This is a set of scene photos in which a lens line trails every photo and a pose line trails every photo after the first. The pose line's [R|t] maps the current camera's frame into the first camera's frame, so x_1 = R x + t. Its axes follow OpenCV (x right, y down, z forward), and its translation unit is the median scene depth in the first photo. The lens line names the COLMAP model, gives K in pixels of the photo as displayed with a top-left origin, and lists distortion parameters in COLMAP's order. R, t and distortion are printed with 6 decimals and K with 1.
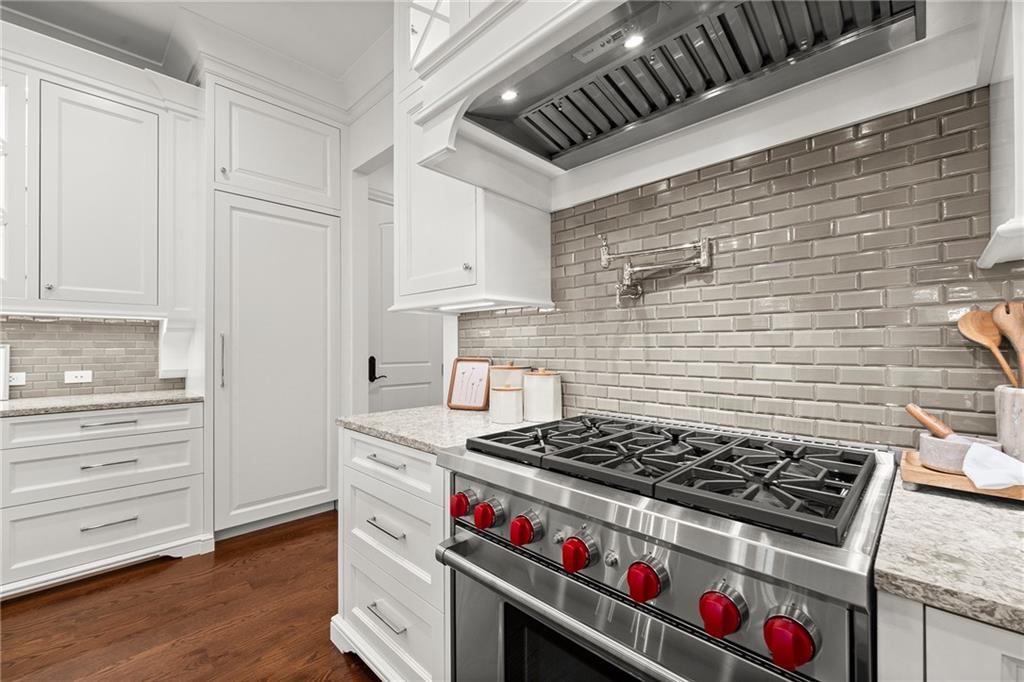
lens RADIAL K [[424.5, 0, 512.8], [0, 424.5, 348.2], [0, 0, 1]] dist [-0.000748, 0.000124]
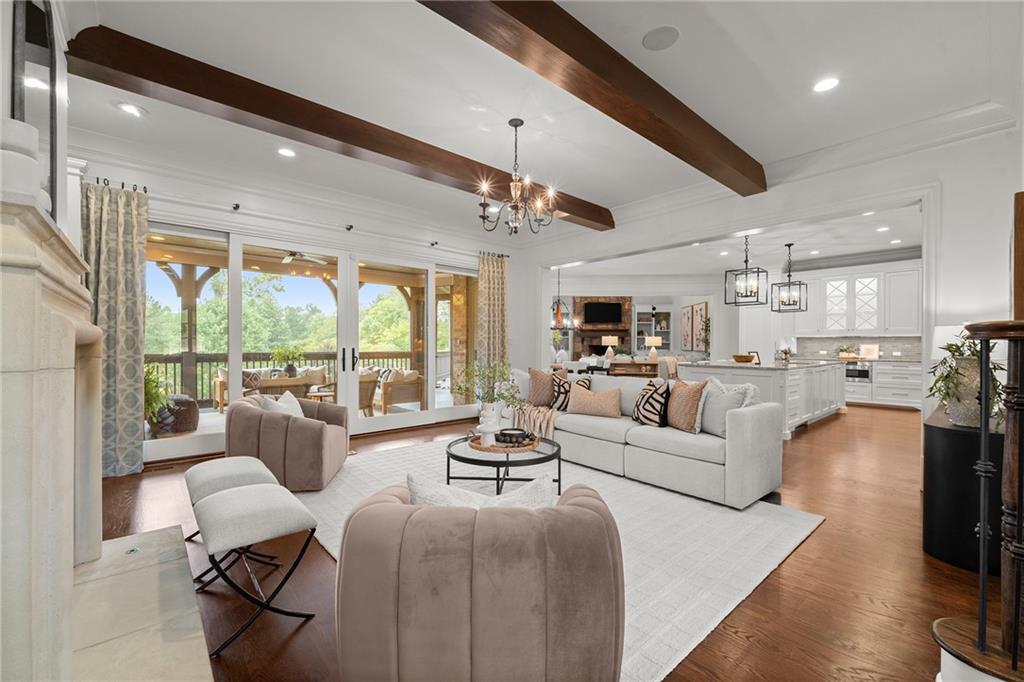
lens RADIAL K [[419.7, 0, 511.8], [0, 419.7, 345.6], [0, 0, 1]] dist [0.000588, -0.000331]
pose [[-0.078523, 0.006929, -0.996888, 2.462852], [-0.006053, 0.999954, 0.007427, -0.001590], [0.996894, 0.006617, -0.078478, -1.727699]]
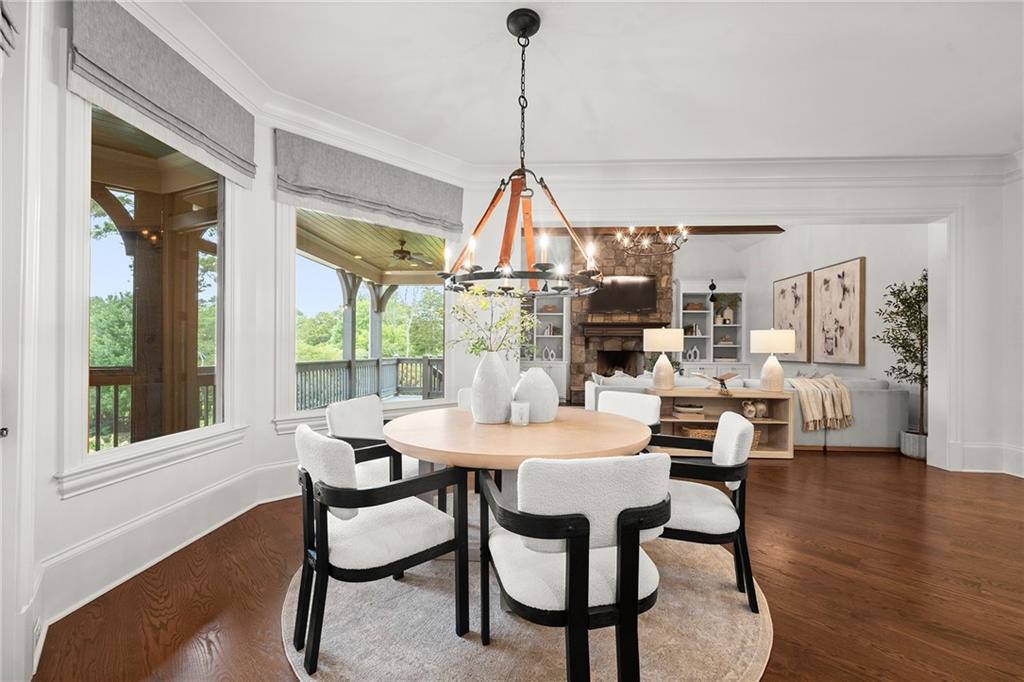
lens RADIAL K [[424.5, 0, 512.8], [0, 424.5, 348.2], [0, 0, 1]] dist [-0.000748, 0.000124]
pose [[-0.059649, 0.000442, -0.998219, -0.320820], [-0.008579, 0.999963, 0.000956, 0.012769], [0.998183, 0.008621, -0.059643, -1.576314]]
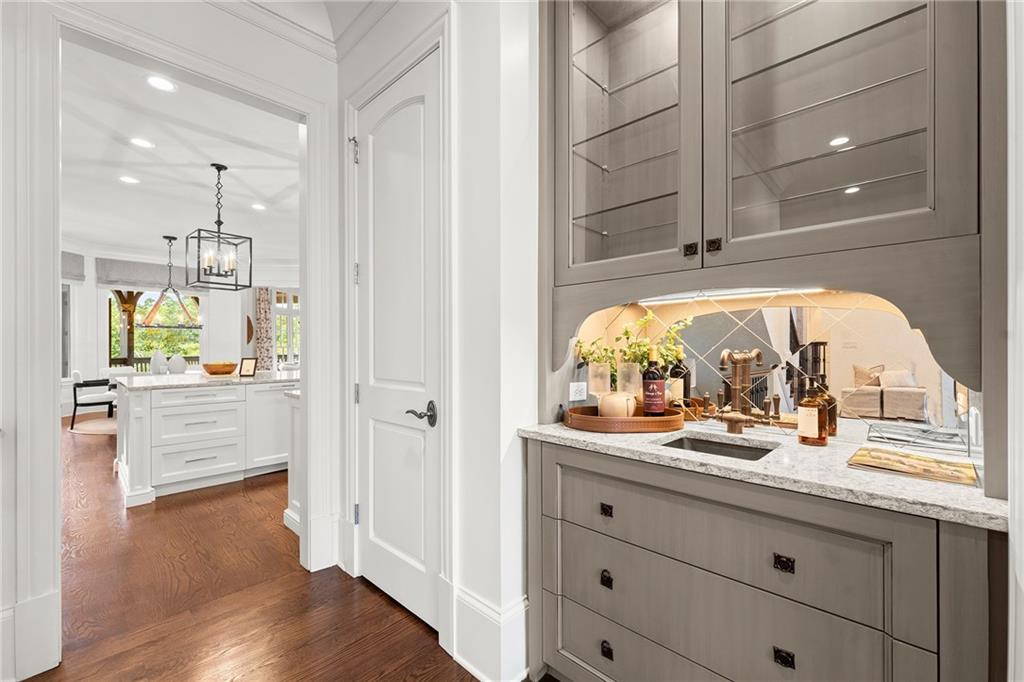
lens RADIAL K [[426.7, 0, 509.8], [0, 426.7, 346.2], [0, 0, 1]] dist [0.001285, 0.000176]
pose [[0.000167, 0.002479, -0.999997, 1.548236], [-0.000623, 0.999997, 0.002479, -0.010253], [1.000000, 0.000623, 0.000168, 0.623766]]
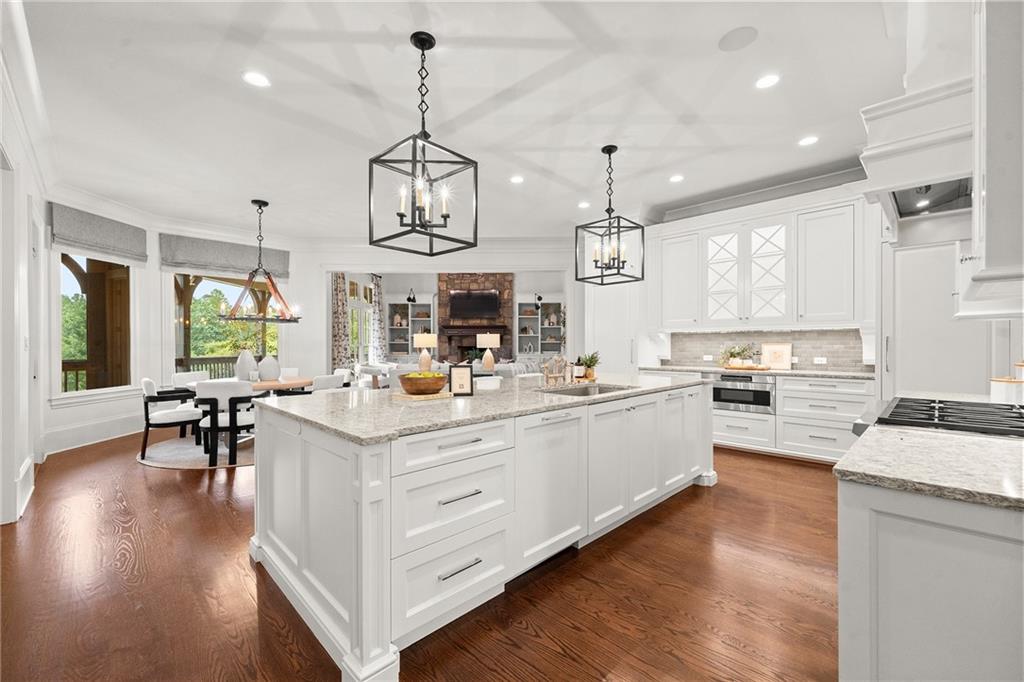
lens RADIAL K [[419.7, 0, 511.8], [0, 419.7, 345.6], [0, 0, 1]] dist [0.000588, -0.000331]
pose [[-0.017198, 0.007209, -0.999826, 0.827830], [0.000738, 0.999974, 0.007197, -0.012724], [0.999852, -0.000614, -0.017202, -0.311967]]
